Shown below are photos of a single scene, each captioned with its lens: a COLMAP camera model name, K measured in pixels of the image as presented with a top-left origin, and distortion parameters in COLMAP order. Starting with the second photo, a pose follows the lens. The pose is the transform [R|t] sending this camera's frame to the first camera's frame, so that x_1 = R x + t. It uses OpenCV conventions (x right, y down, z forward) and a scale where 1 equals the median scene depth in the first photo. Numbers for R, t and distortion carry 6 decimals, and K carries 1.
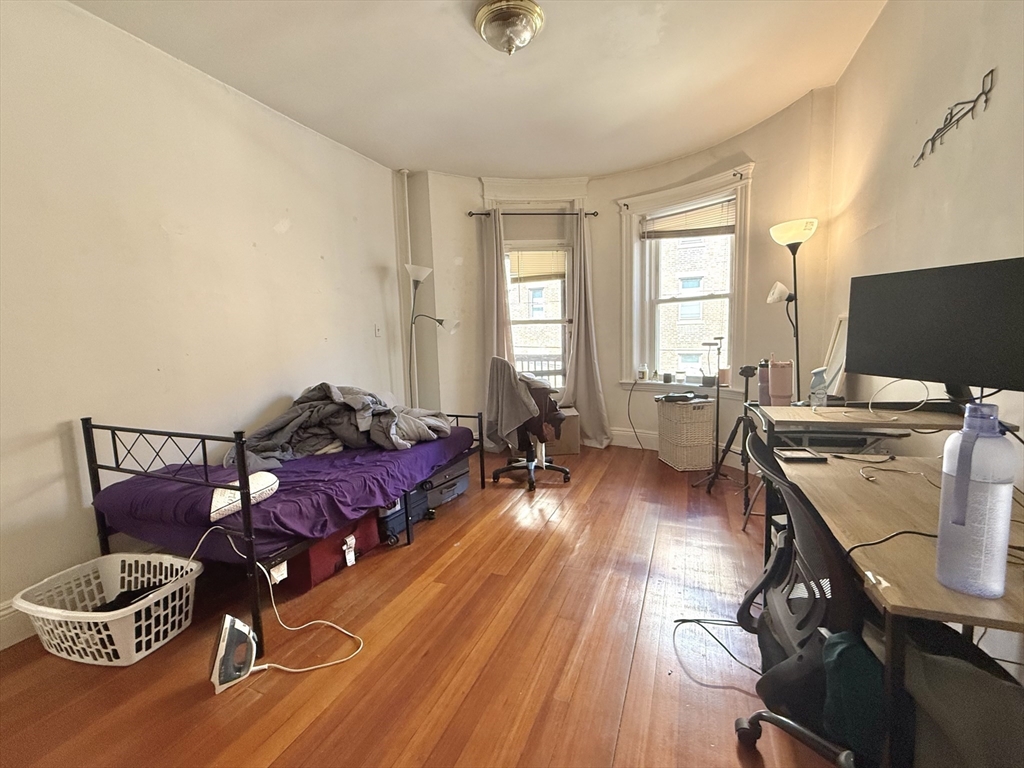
lens RADIAL K [[430.5, 0, 509.3], [0, 430.5, 379.9], [0, 0, 1]] dist [0.012464, -0.000285]
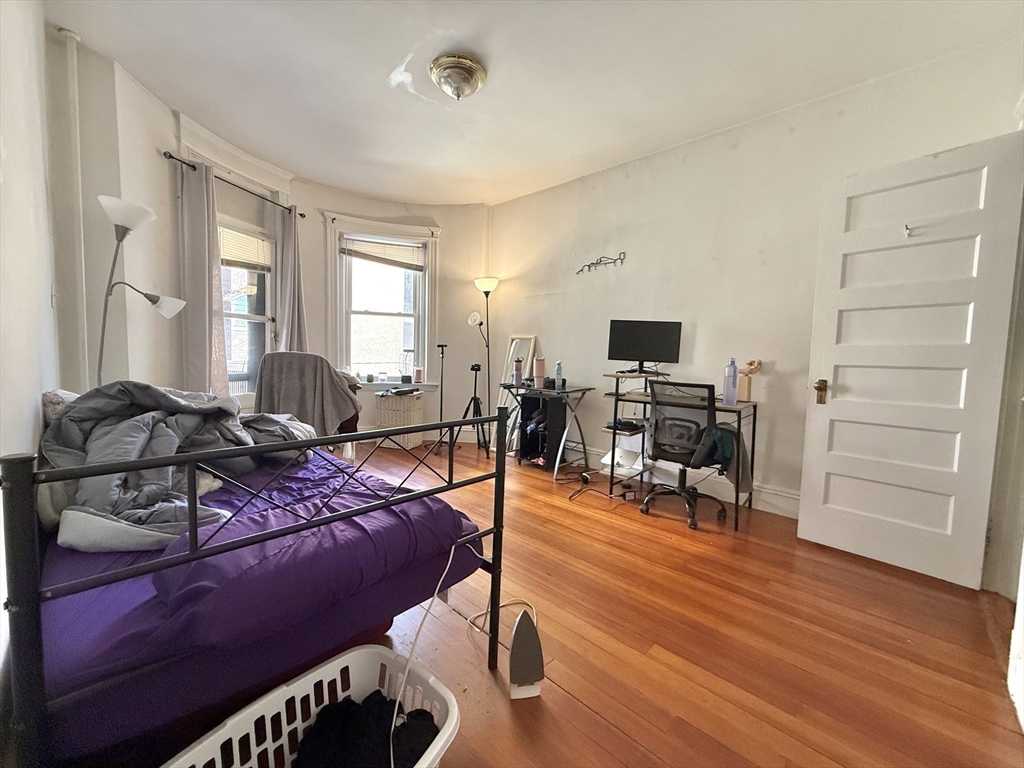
lens RADIAL K [[407.6, 0, 509.6], [0, 407.6, 383.2], [0, 0, 1]] dist [0.001422, 0.000897]
pose [[0.358158, -0.029238, 0.933203, -0.546687], [0.060331, 0.998145, 0.008118, 0.022975], [-0.931710, 0.053394, 0.359258, 0.253736]]
